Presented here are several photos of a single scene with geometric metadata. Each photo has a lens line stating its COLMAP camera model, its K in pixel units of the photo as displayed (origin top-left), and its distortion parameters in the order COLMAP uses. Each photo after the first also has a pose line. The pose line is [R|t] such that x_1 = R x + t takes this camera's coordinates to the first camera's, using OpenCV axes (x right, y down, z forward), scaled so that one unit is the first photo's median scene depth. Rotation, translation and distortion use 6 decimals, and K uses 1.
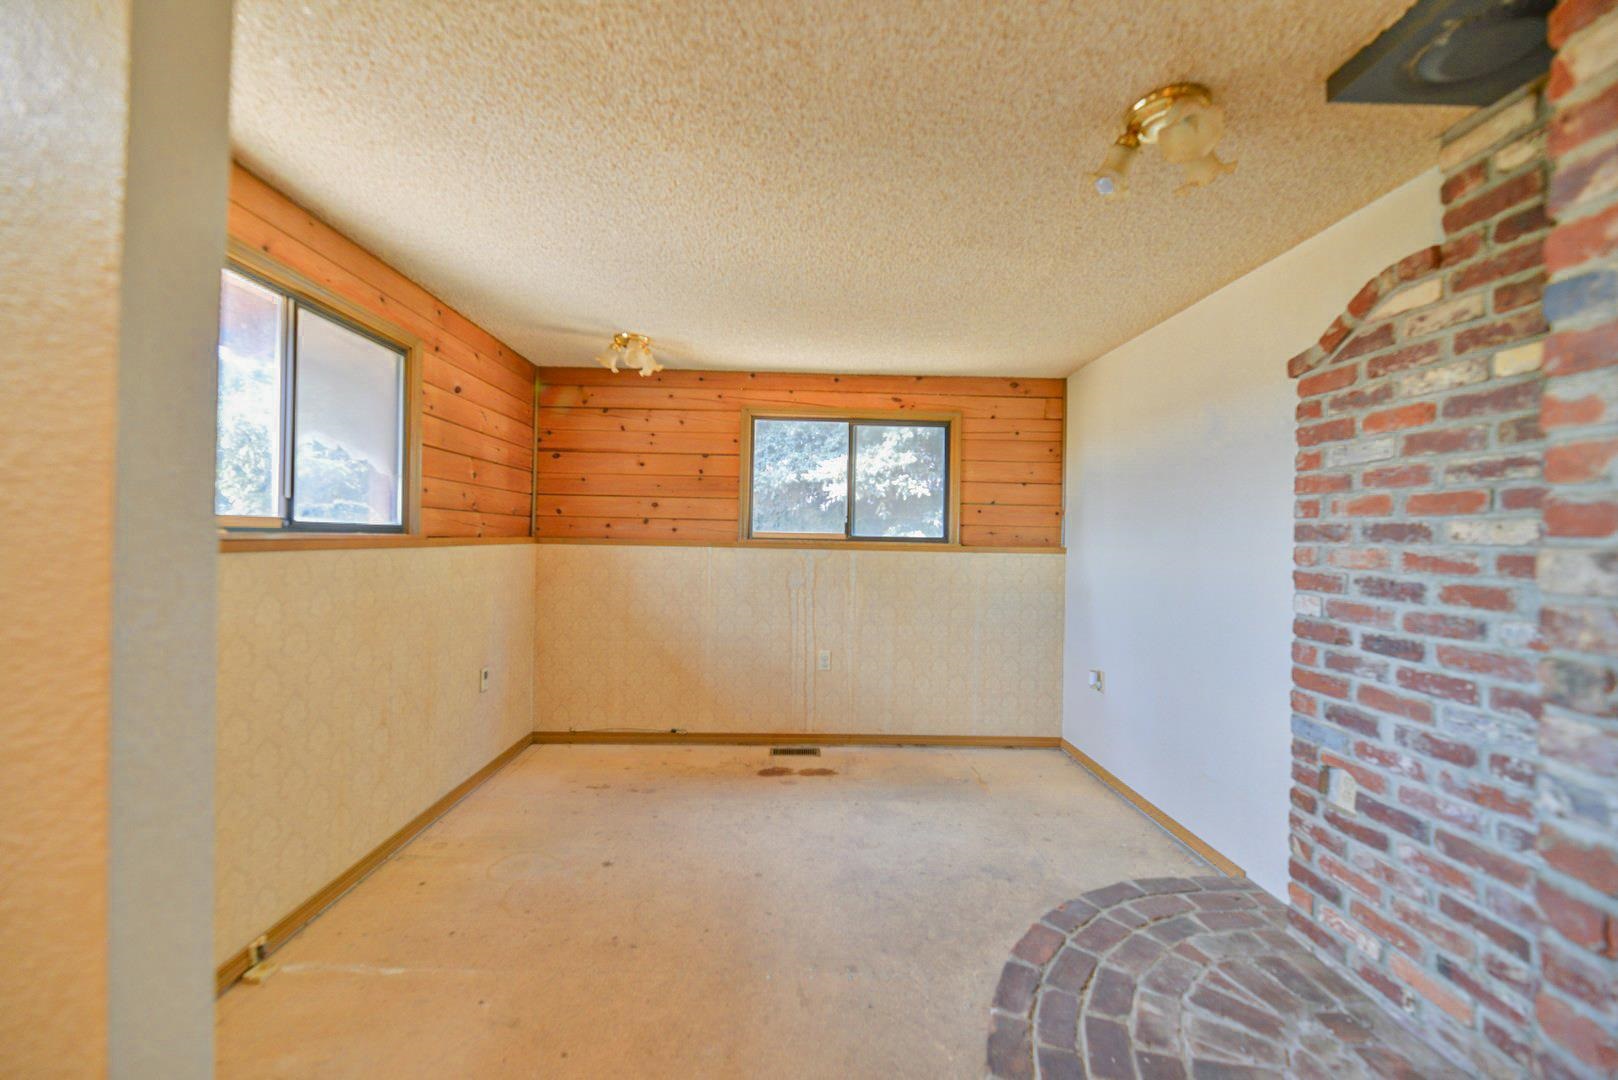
lens RADIAL K [[657.1, 0, 799.7], [0, 657.1, 531.2], [0, 0, 1]] dist [-0.000630, -0.002454]
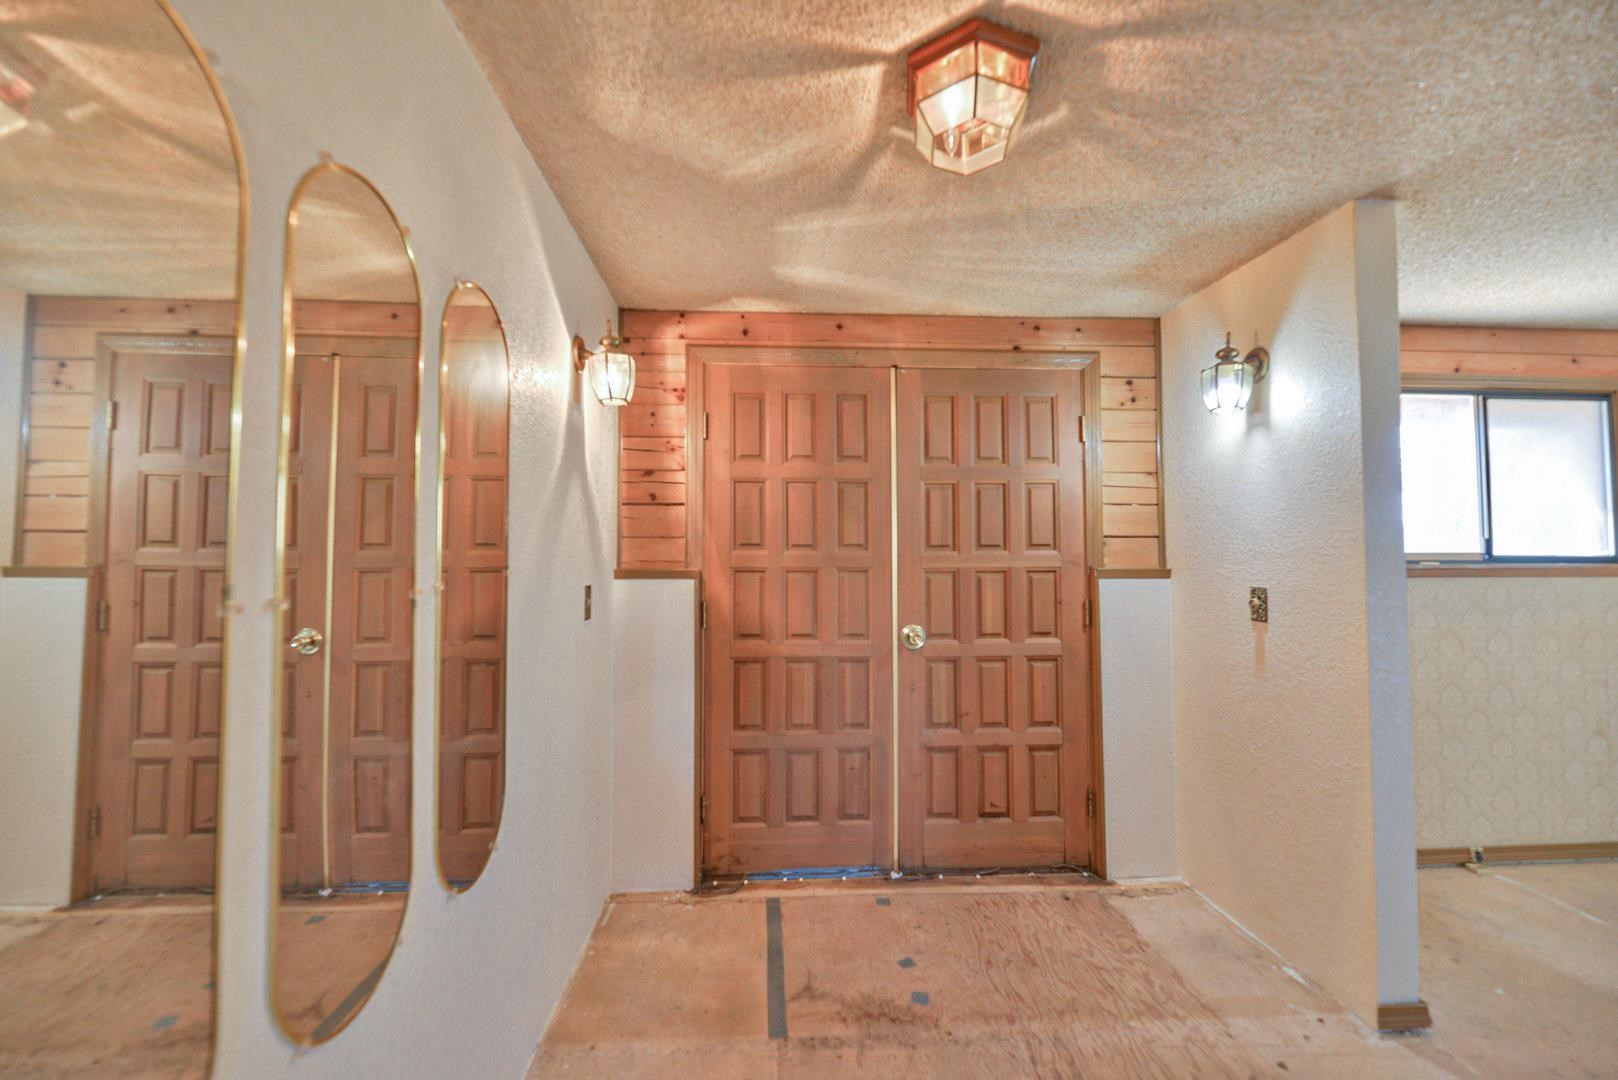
lens RADIAL K [[657.1, 0, 802.4], [0, 657.1, 537.7], [0, 0, 1]] dist [-0.000630, -0.002454]
pose [[0.038594, -0.047818, -0.998110, 0.543444], [0.009496, 0.998827, -0.047485, -0.000641], [0.999210, -0.007645, 0.039003, -0.495617]]
